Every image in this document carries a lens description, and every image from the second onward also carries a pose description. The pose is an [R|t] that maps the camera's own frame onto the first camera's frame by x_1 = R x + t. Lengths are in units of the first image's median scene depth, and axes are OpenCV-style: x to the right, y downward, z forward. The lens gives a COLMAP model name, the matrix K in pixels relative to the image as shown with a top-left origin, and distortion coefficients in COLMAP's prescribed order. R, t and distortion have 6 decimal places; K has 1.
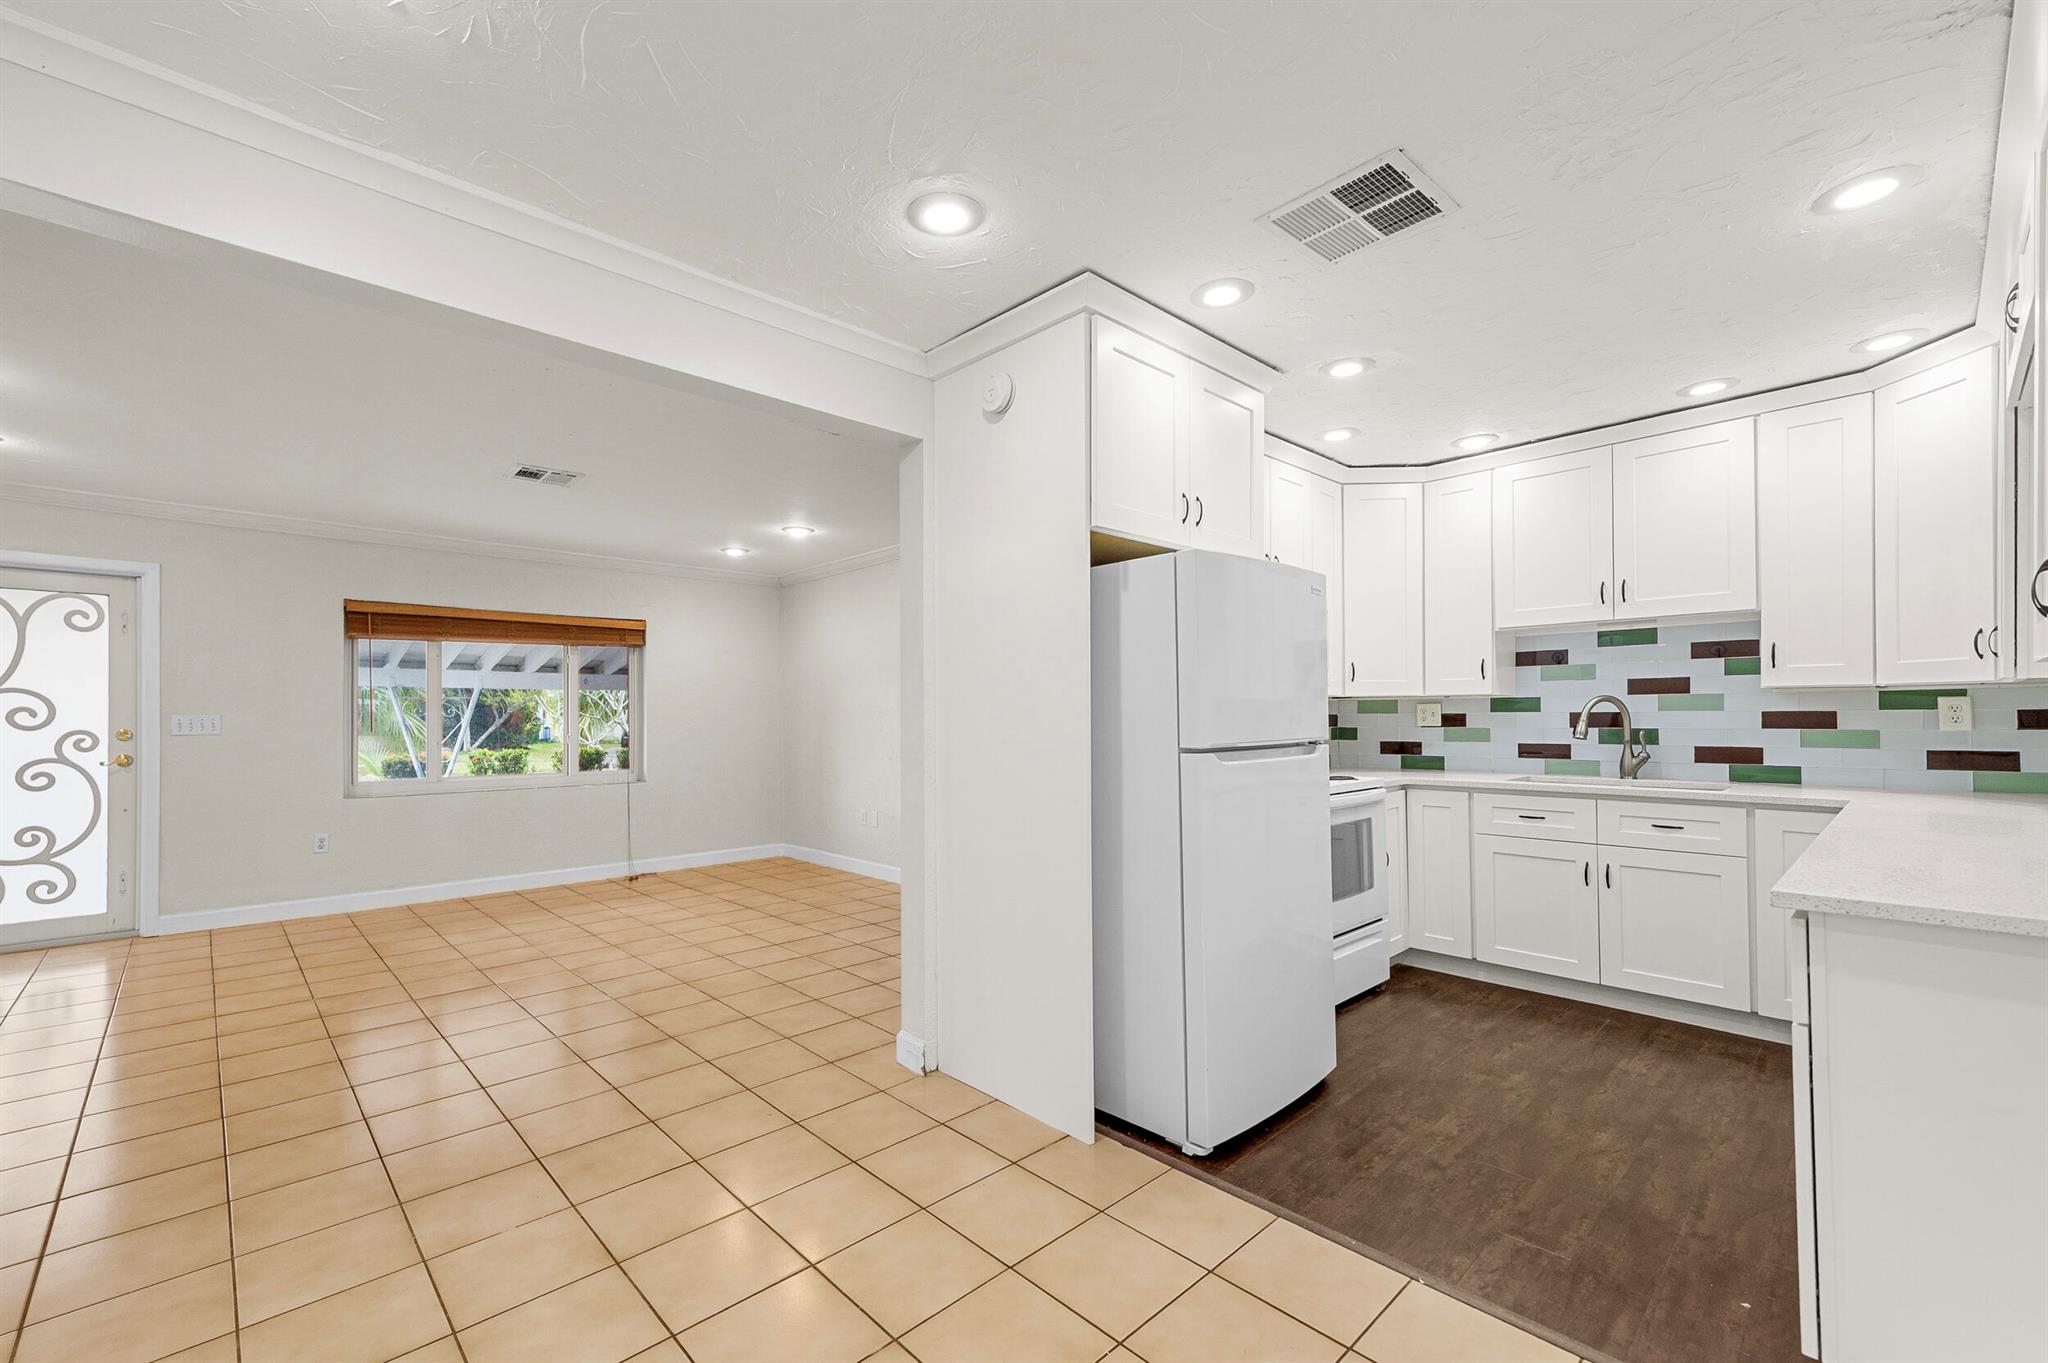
lens RADIAL K [[842.1, 0, 976.8], [0, 842.1, 712.5], [0, 0, 1]] dist [0.012478, -0.000721]
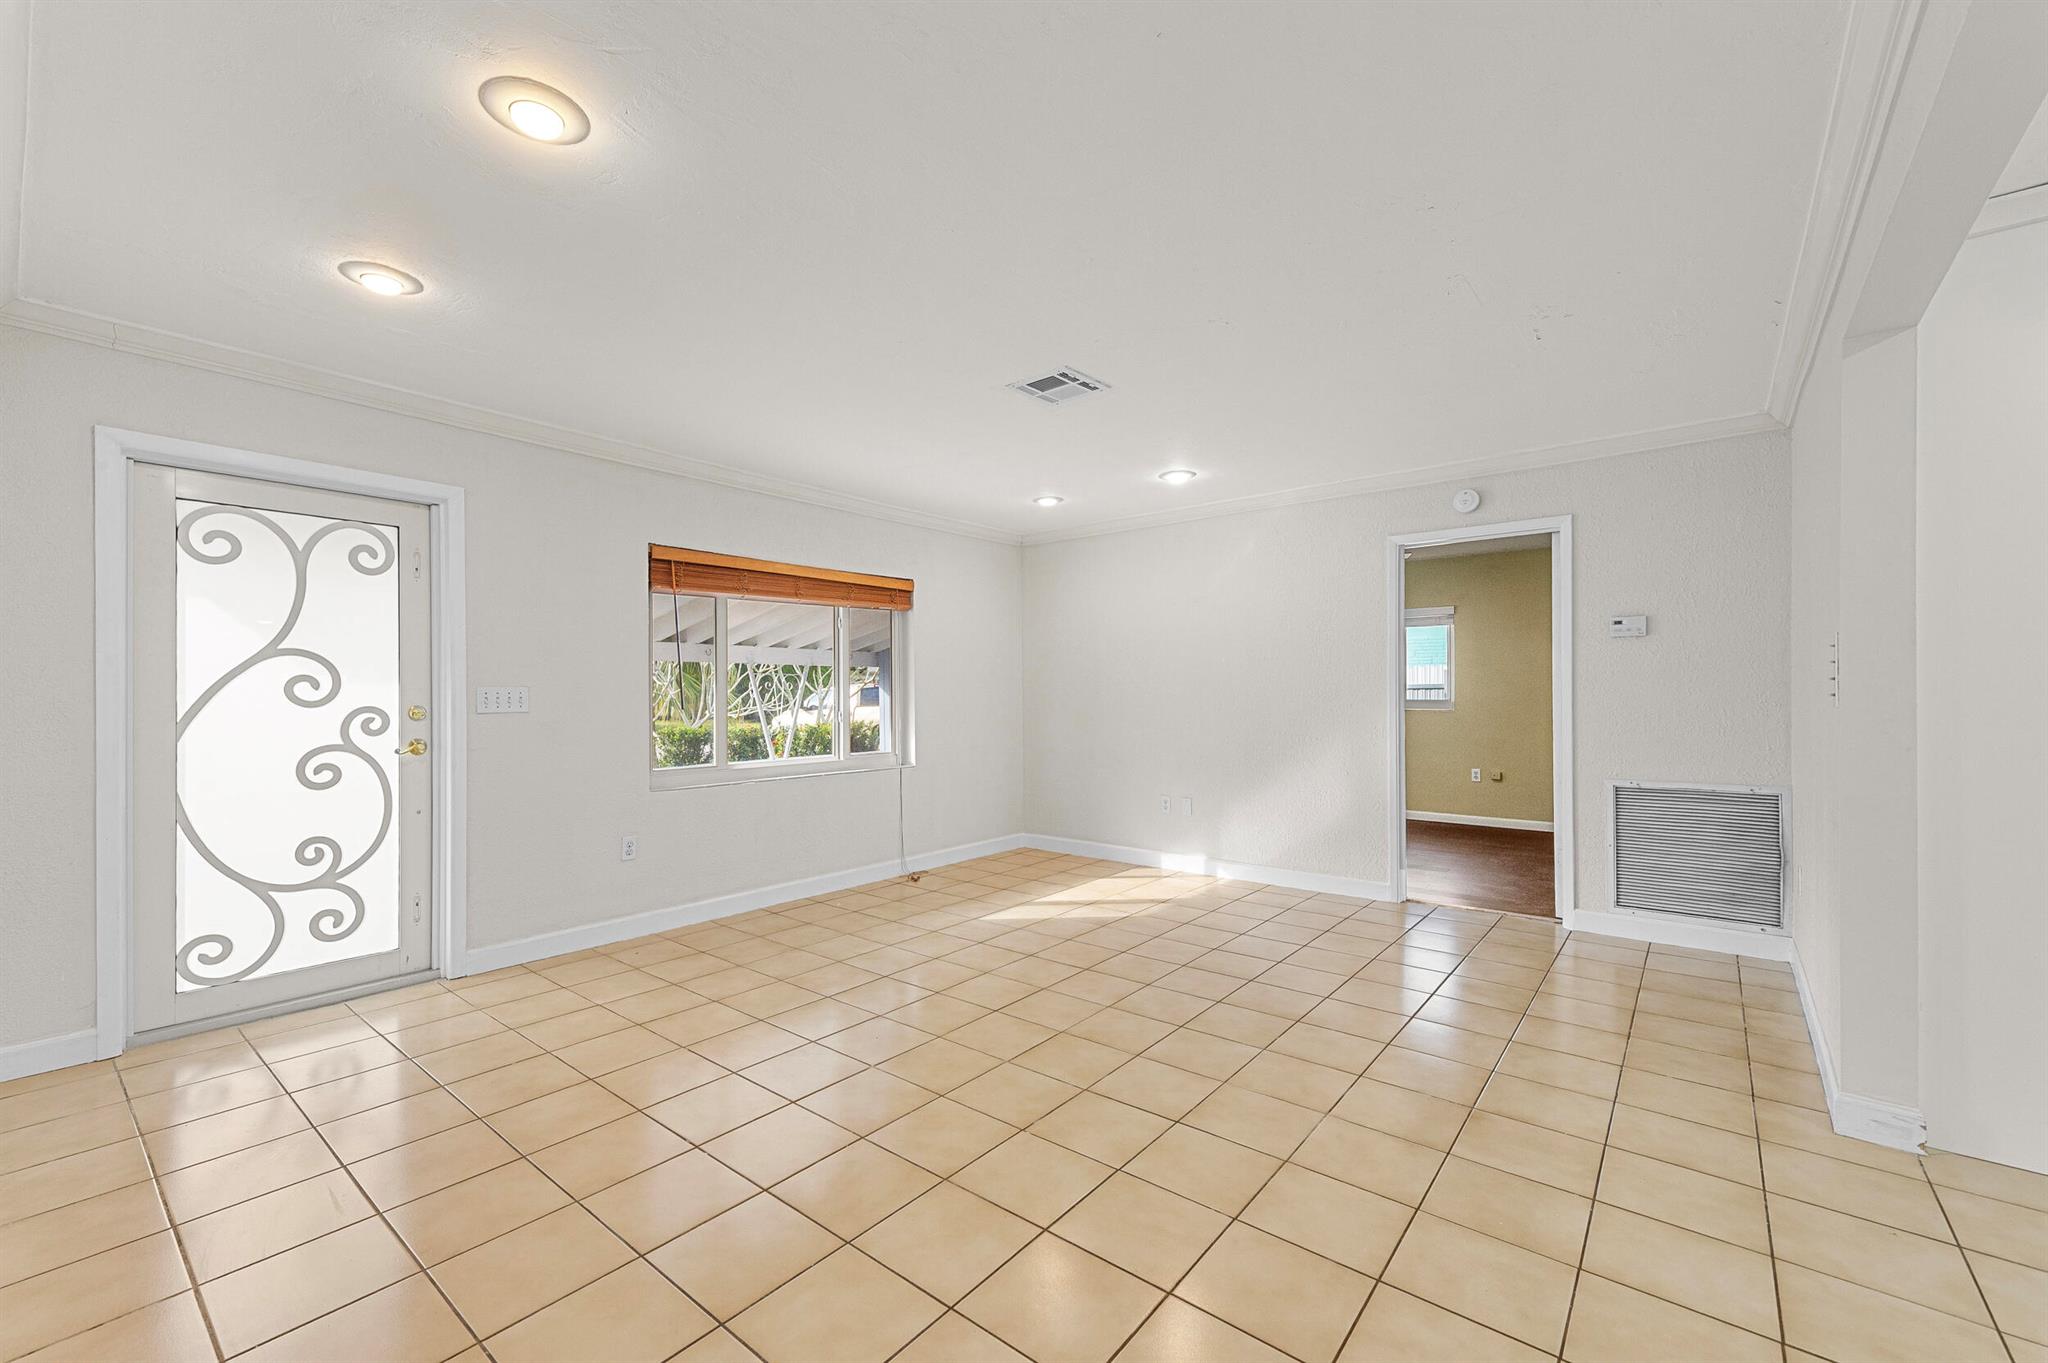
lens RADIAL K [[842.1, 0, 1020.1], [0, 842.1, 689.1], [0, 0, 1]] dist [0.012478, -0.000721]
pose [[0.991586, 0.004463, 0.129375, -0.579455], [-0.005101, 0.999976, 0.004599, -0.000768], [-0.129351, -0.005220, 0.991585, 0.189073]]
